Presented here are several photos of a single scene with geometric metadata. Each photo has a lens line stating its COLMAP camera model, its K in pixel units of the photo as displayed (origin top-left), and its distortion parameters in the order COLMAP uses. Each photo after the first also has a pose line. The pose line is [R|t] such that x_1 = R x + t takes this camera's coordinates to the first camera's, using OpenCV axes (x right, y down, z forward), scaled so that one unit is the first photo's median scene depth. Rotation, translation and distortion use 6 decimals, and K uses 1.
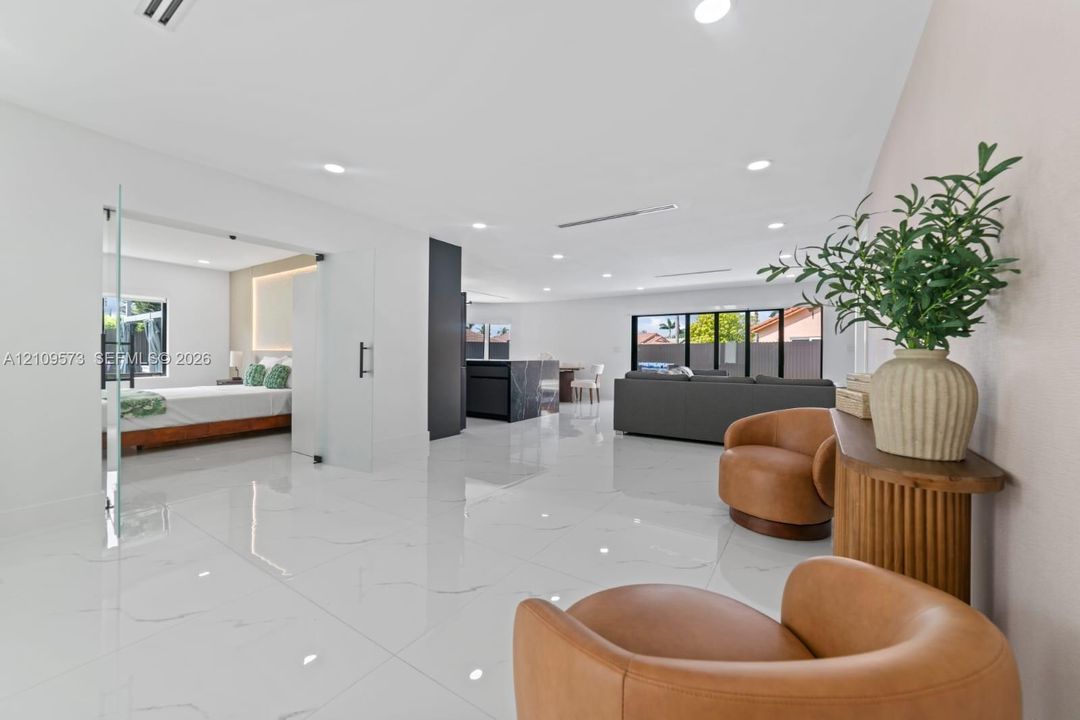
lens RADIAL K [[419.4, 0, 540.7], [0, 419.4, 356.8], [0, 0, 1]] dist [-0.001619, 0.000147]
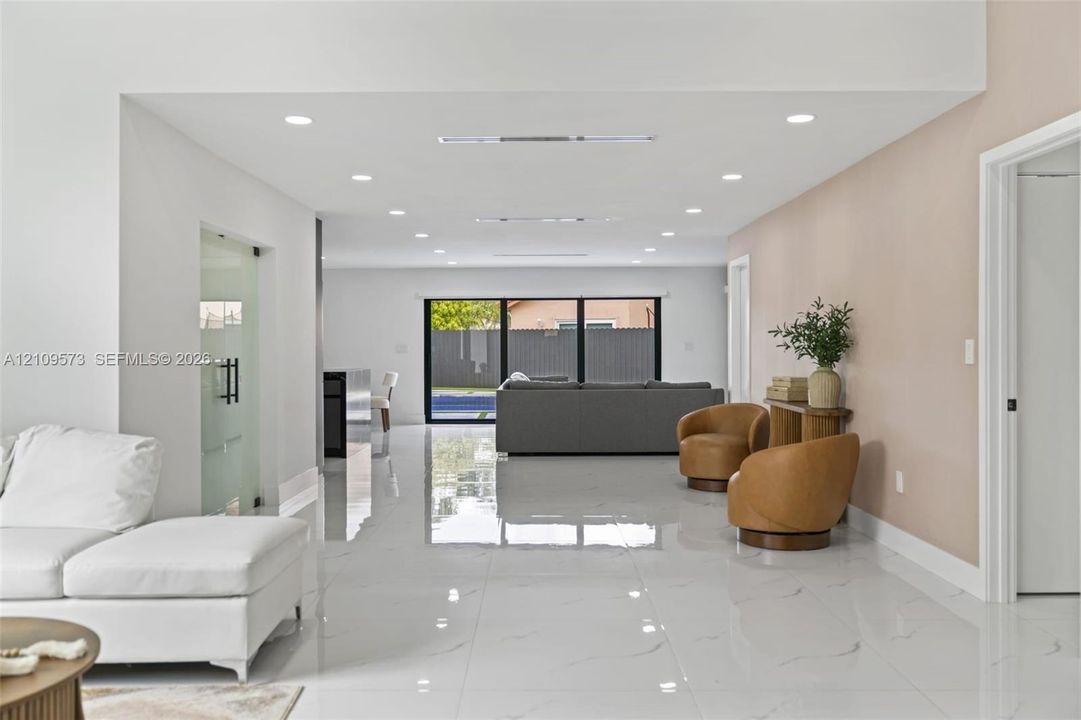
lens RADIAL K [[909.9, 0, 540.5], [0, 909.9, 360.0], [0, 0, 1]] dist [-0.015205, -0.006948]
pose [[0.833294, -0.021252, 0.552421, -3.282115], [0.014106, 0.999753, 0.017183, -0.164192], [-0.552650, -0.006526, 0.833388, -2.423903]]
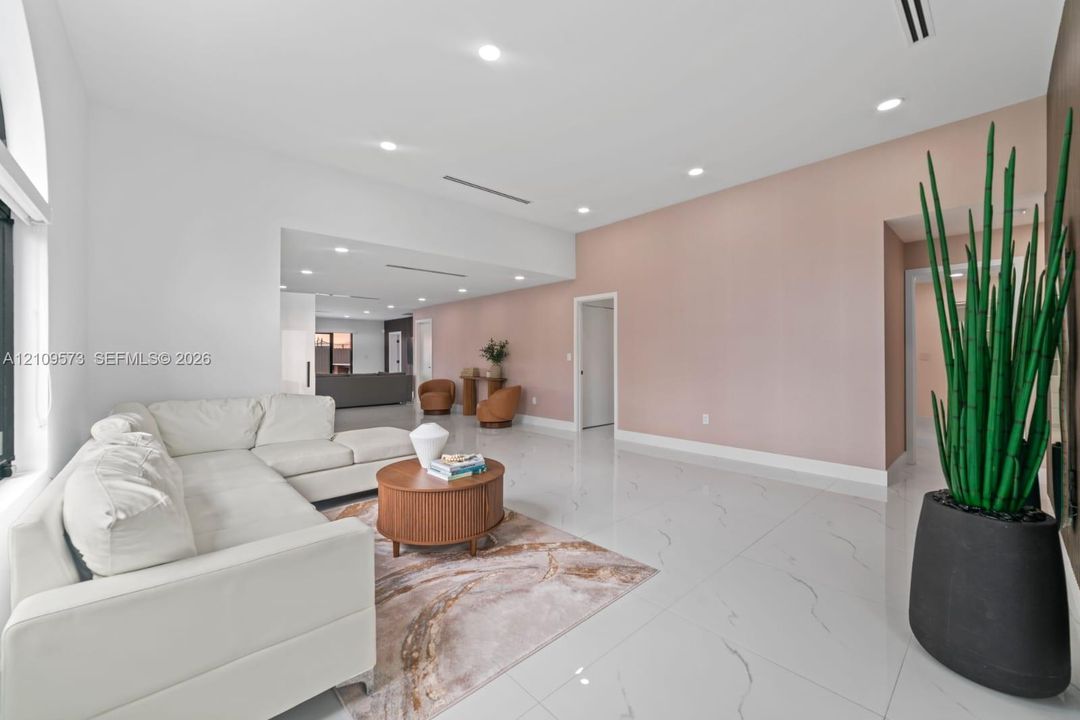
lens RADIAL K [[419.4, 0, 540.7], [0, 419.4, 356.8], [0, 0, 1]] dist [-0.001619, 0.000147]
pose [[0.253264, -0.009066, 0.967355, -5.244501], [0.007988, 0.999942, 0.007280, -0.158000], [-0.967364, 0.005884, 0.253322, -1.394561]]
